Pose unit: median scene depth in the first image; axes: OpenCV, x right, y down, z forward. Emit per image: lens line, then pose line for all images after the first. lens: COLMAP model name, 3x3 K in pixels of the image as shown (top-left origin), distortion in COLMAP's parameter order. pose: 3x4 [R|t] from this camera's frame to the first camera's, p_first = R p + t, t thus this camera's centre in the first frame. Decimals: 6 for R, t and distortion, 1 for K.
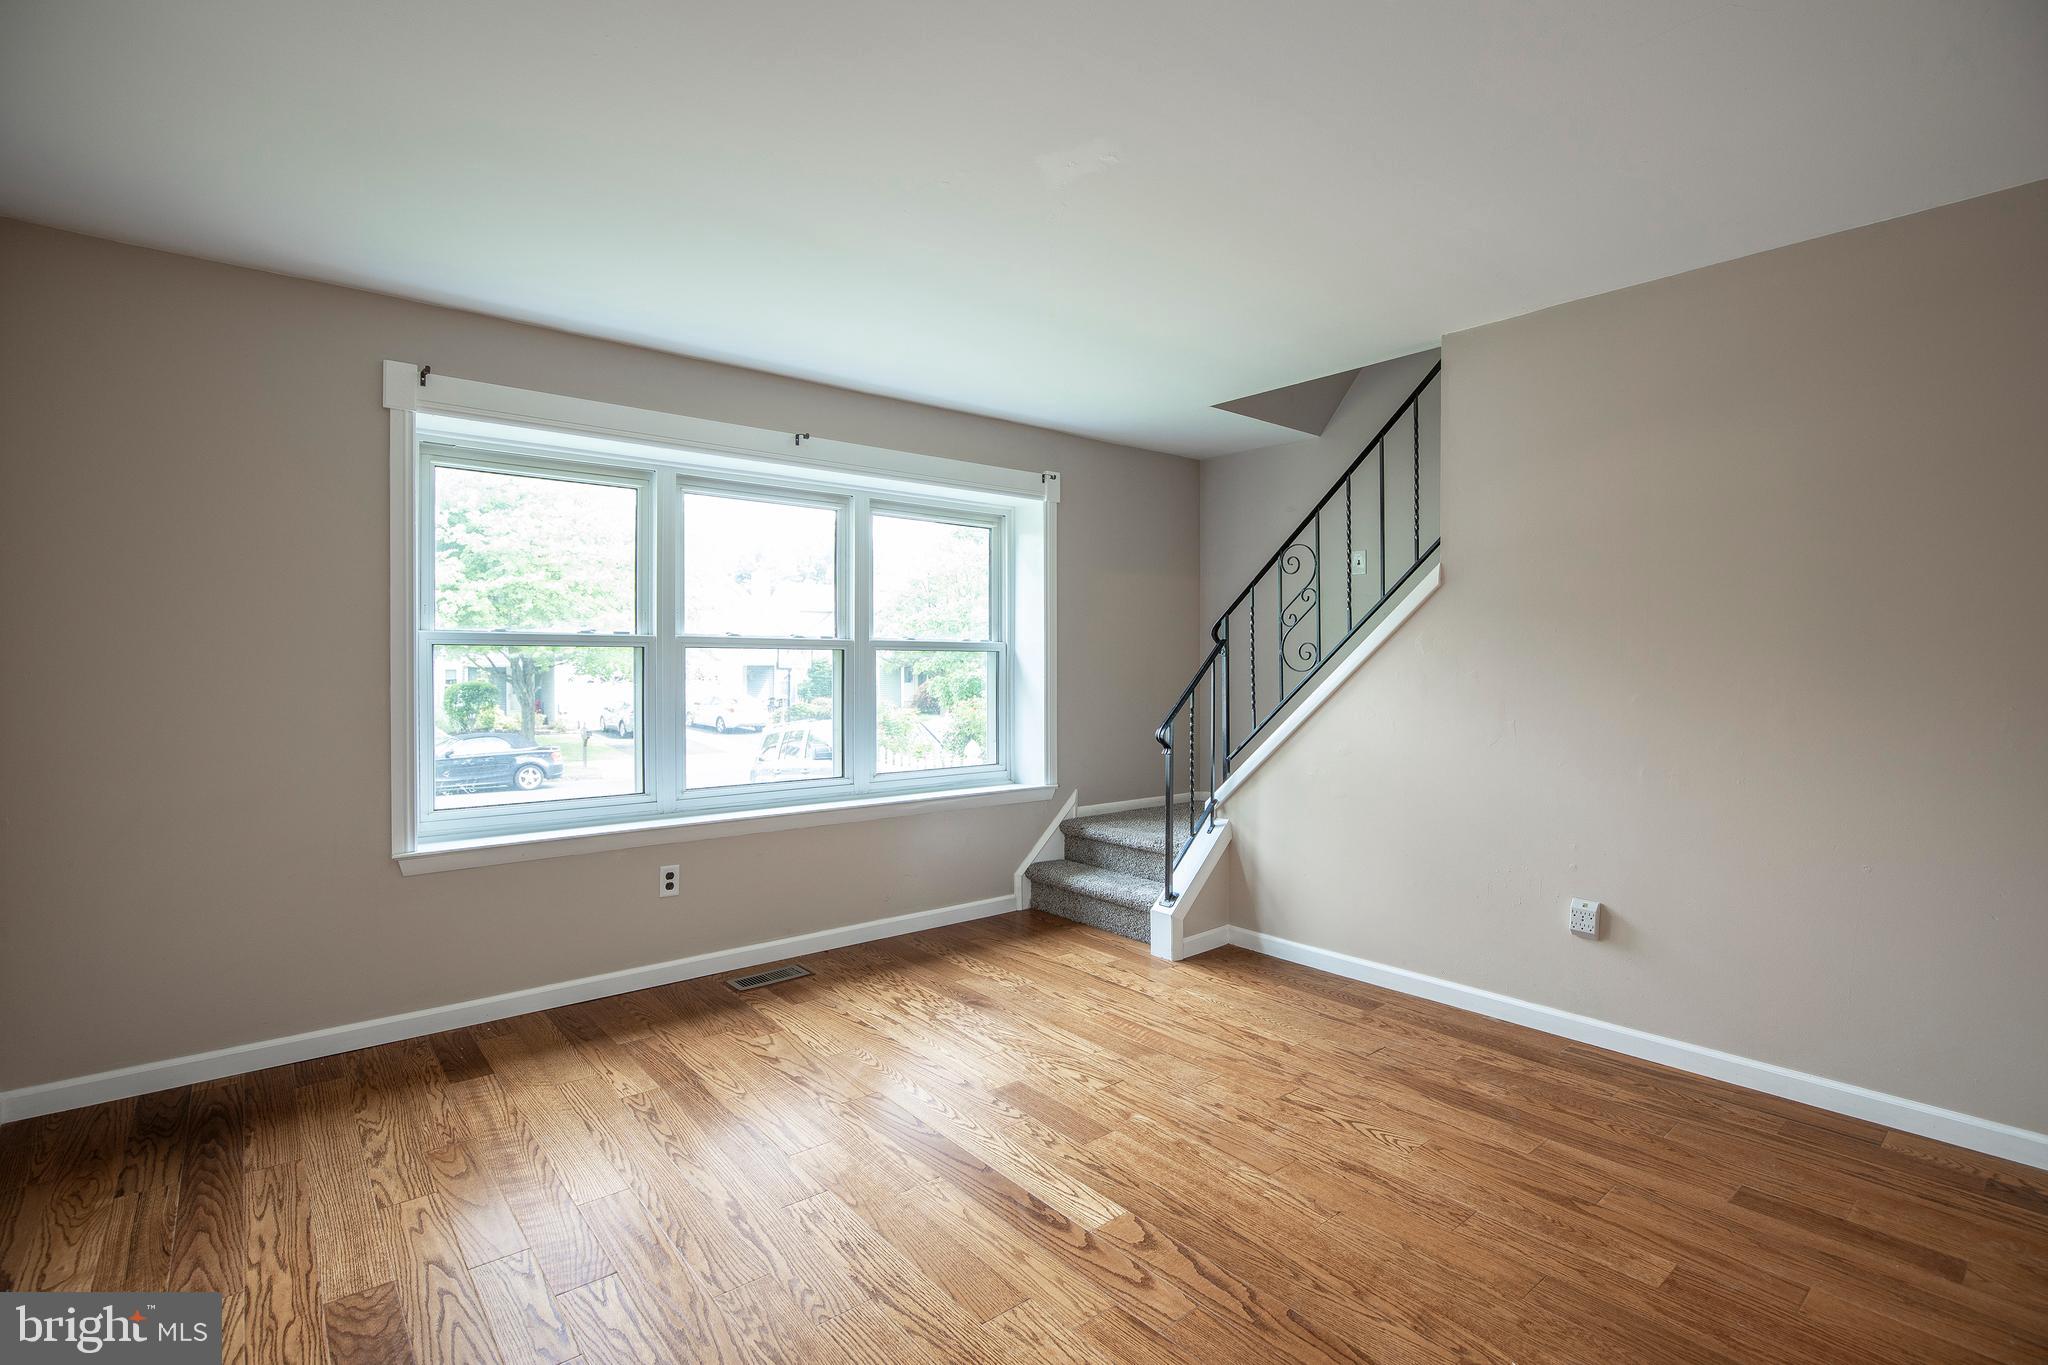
lens RADIAL K [[942.7, 0, 1043.6], [0, 942.7, 670.8], [0, 0, 1]] dist [-0.036797, 0.005509]
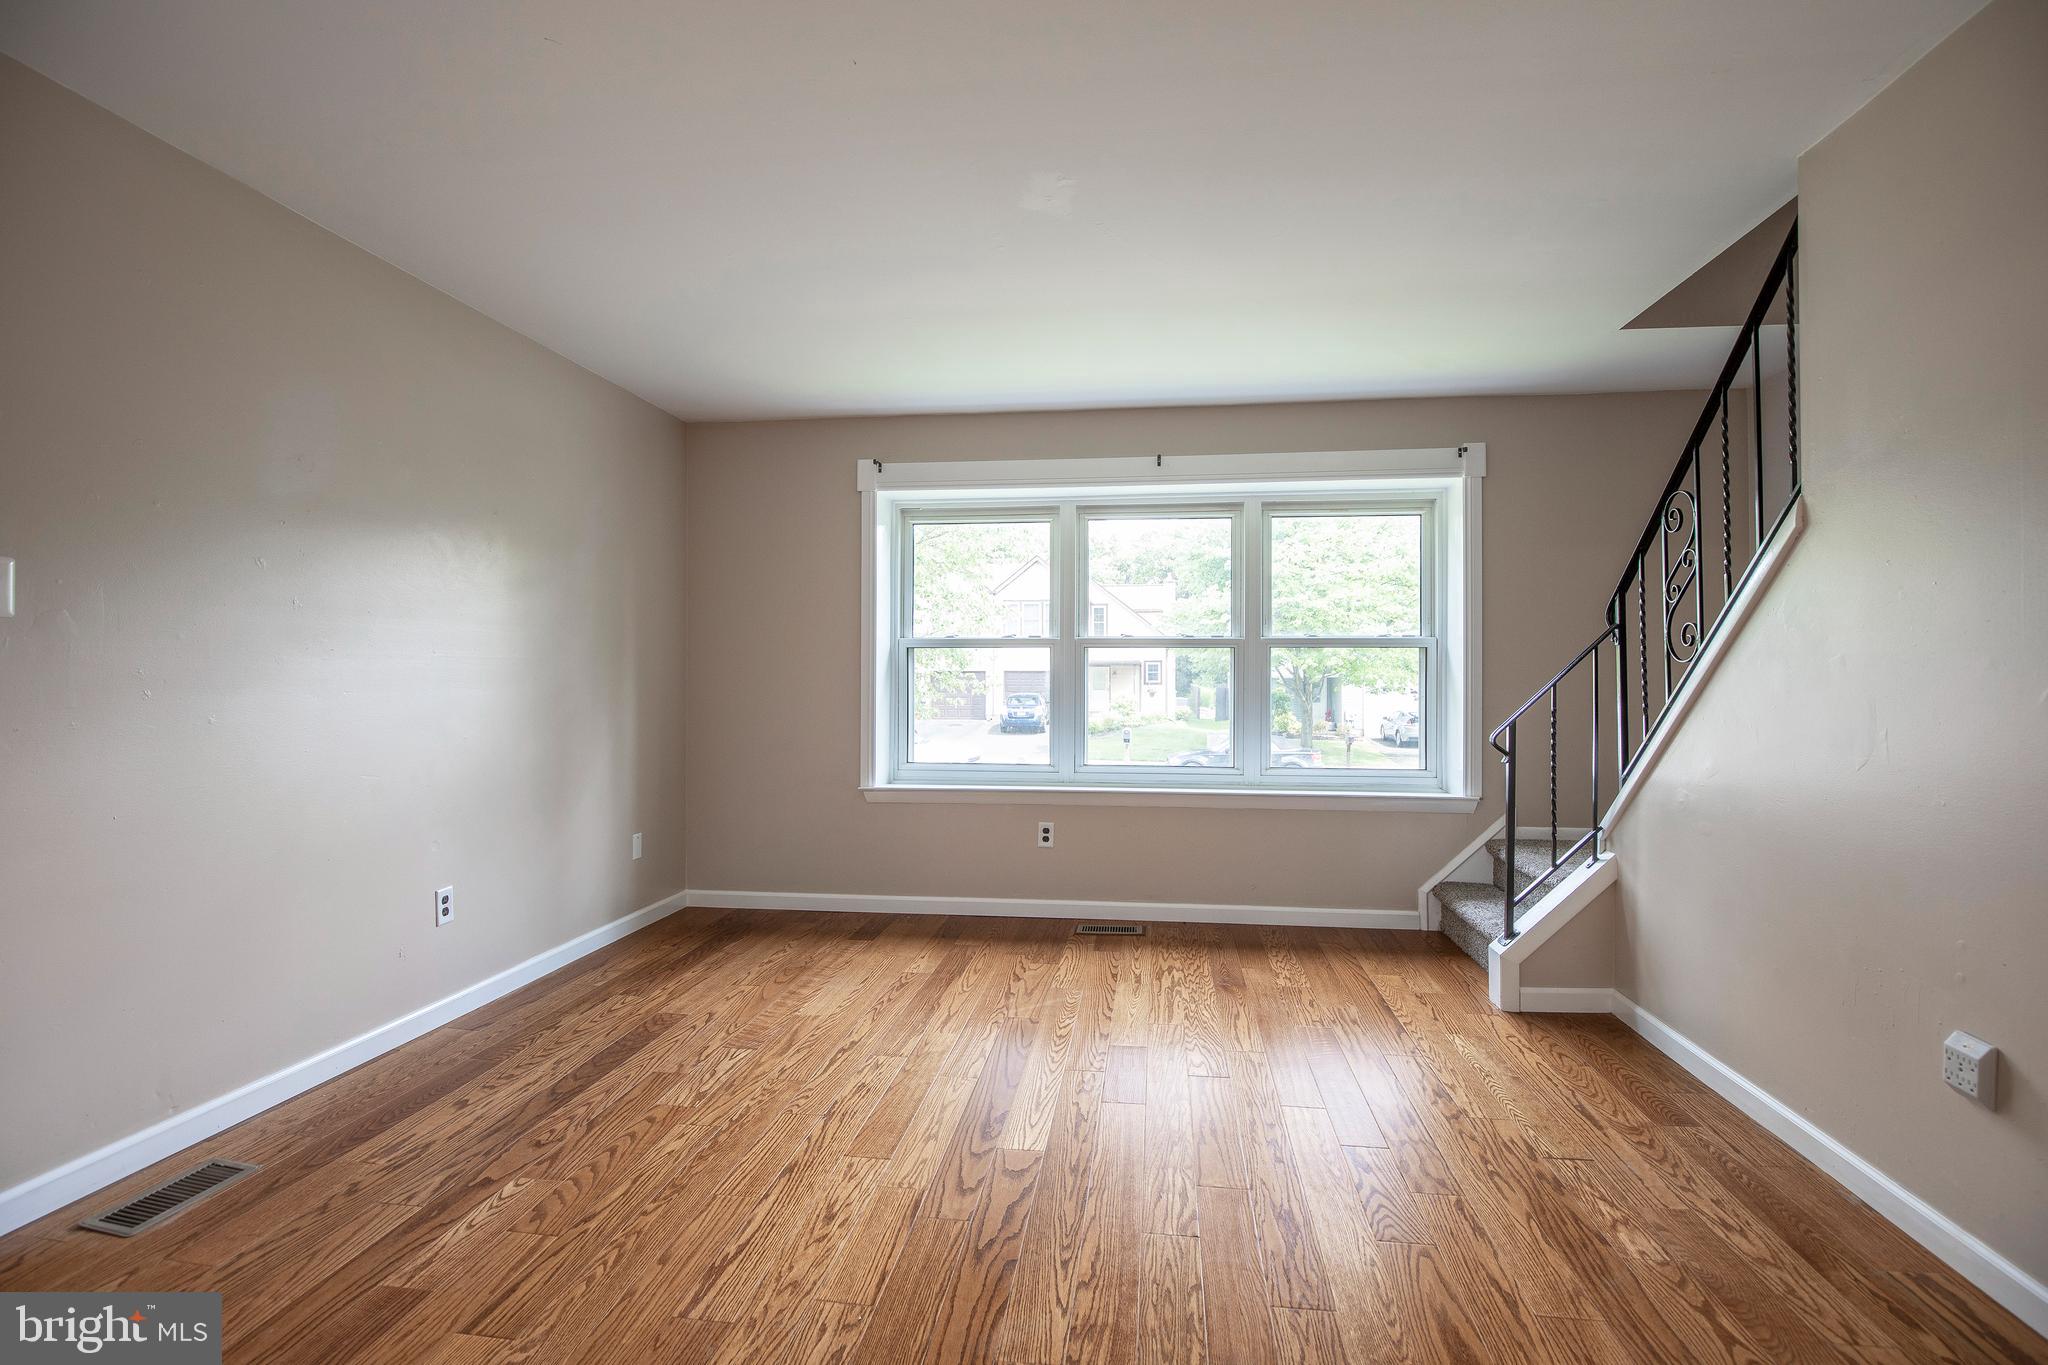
lens RADIAL K [[942.7, 0, 1048.2], [0, 942.7, 662.3], [0, 0, 1]] dist [-0.036797, 0.005509]
pose [[0.679771, -0.010755, -0.733346, 0.516624], [-0.006199, 0.999772, -0.020409, 0.021504], [0.733398, 0.018420, 0.679550, 0.150450]]
